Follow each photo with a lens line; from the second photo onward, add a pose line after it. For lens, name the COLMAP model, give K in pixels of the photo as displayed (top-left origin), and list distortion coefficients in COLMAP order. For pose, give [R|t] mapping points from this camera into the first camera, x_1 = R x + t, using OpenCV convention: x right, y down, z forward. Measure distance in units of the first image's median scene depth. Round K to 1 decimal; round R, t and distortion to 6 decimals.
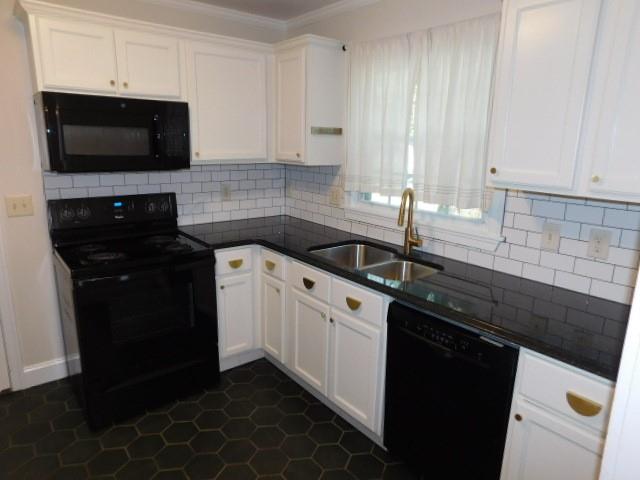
lens RADIAL K [[421.6, 0, 320.0], [0, 421.6, 240.0], [0, 0, 1]] dist [-0.082760, 0.063566]
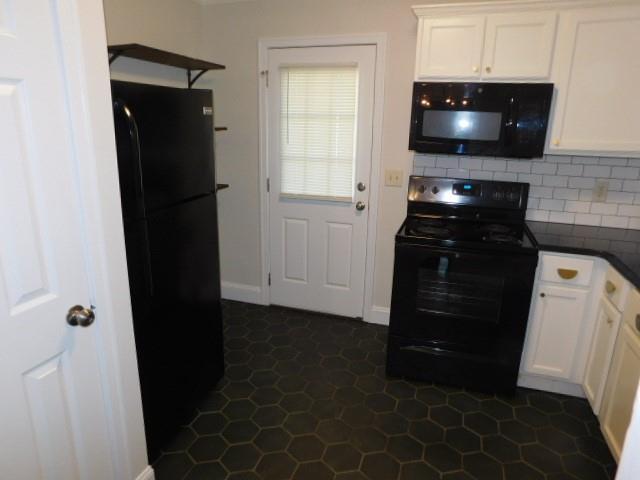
lens RADIAL K [[421.6, 0, 320.0], [0, 421.6, 240.0], [0, 0, 1]] dist [-0.082760, 0.063566]
pose [[0.541399, 0.215592, -0.812654, 0.190992], [-0.200500, 0.971785, 0.124233, -0.013049], [0.816509, 0.095678, 0.569350, 0.116367]]
